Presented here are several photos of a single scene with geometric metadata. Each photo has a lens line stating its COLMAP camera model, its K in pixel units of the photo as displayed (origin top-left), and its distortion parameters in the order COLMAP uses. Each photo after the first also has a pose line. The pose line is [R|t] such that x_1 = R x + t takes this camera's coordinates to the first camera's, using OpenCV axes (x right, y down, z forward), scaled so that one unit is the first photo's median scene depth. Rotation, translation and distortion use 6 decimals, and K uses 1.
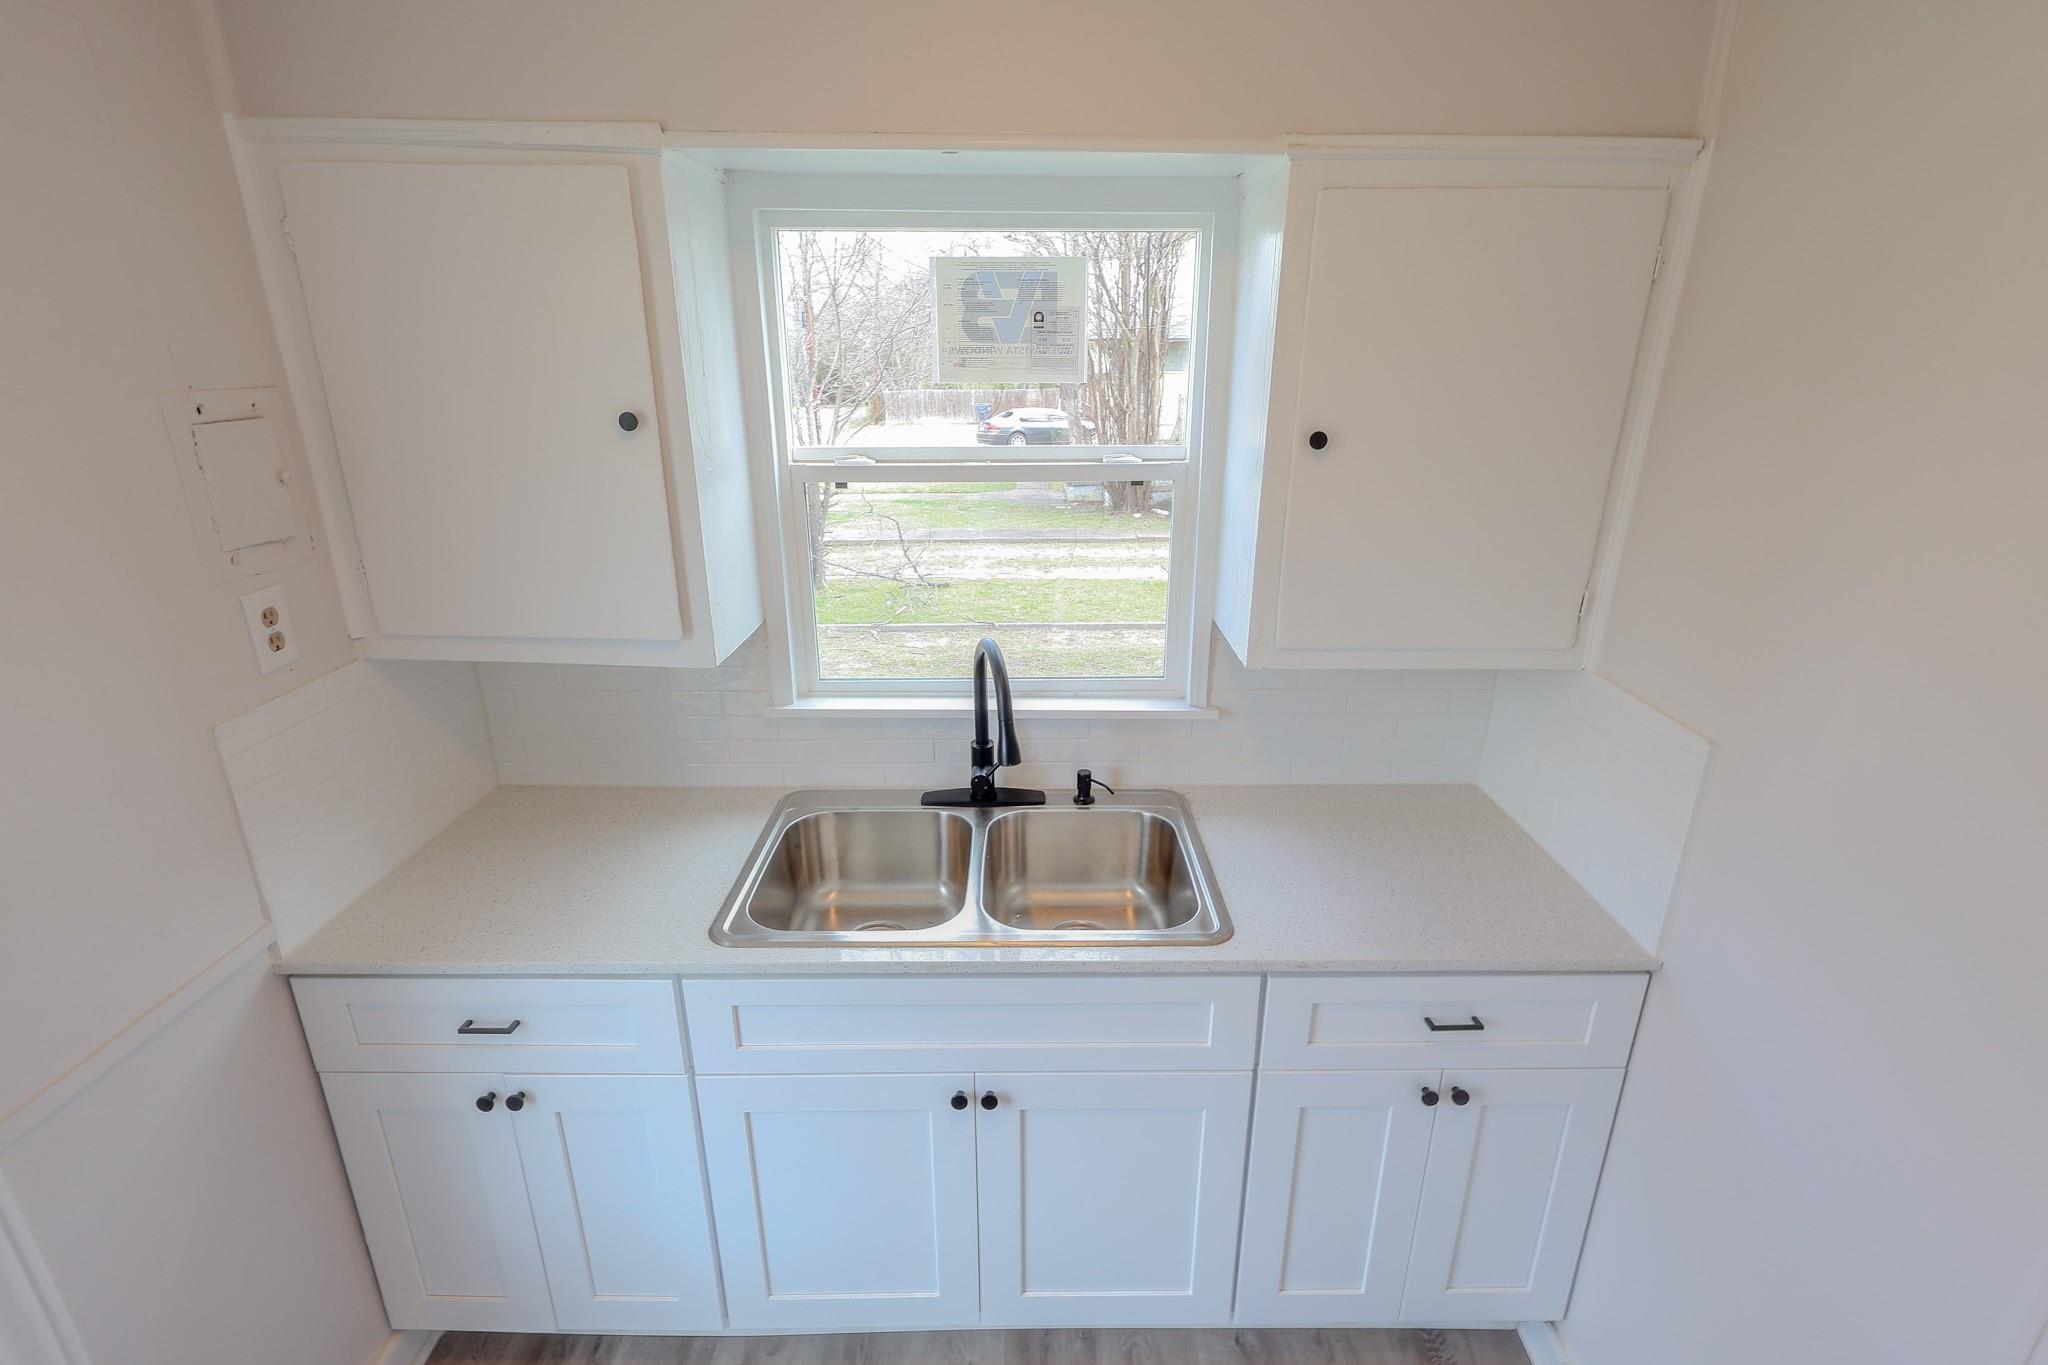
lens RADIAL K [[942.4, 0, 1033.0], [0, 942.4, 662.5], [0, 0, 1]] dist [-0.004504, 0.001941]
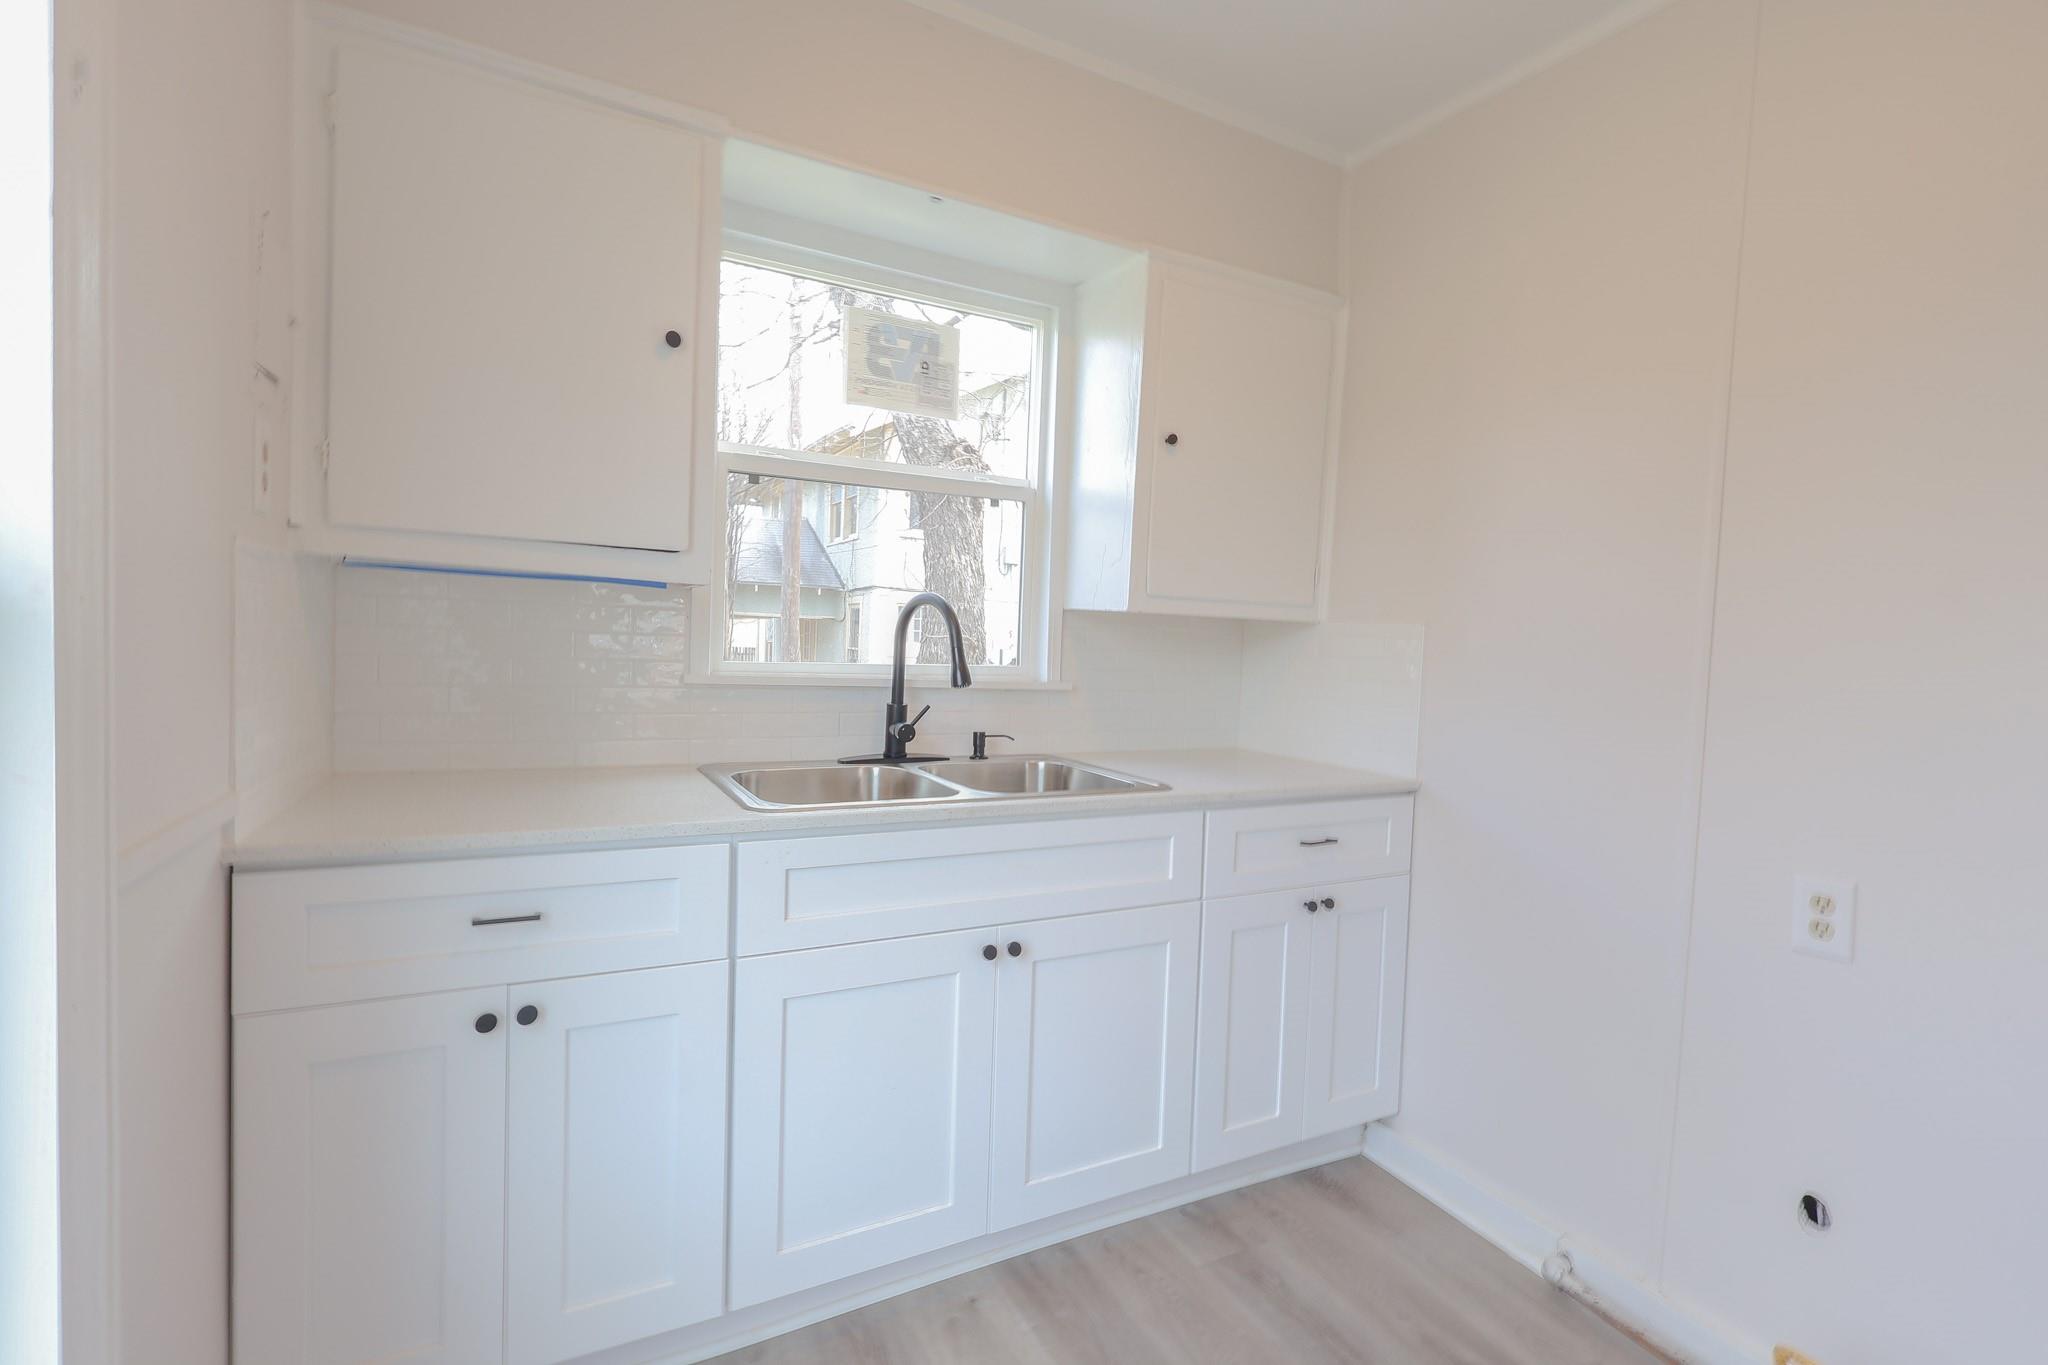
lens RADIAL K [[942.4, 0, 1019.0], [0, 942.4, 667.6], [0, 0, 1]] dist [-0.004504, 0.001941]
pose [[0.886049, 0.017834, 0.463249, -0.480293], [0.111861, 0.961510, -0.250969, 0.369351], [-0.449895, 0.274190, 0.849950, -0.020751]]
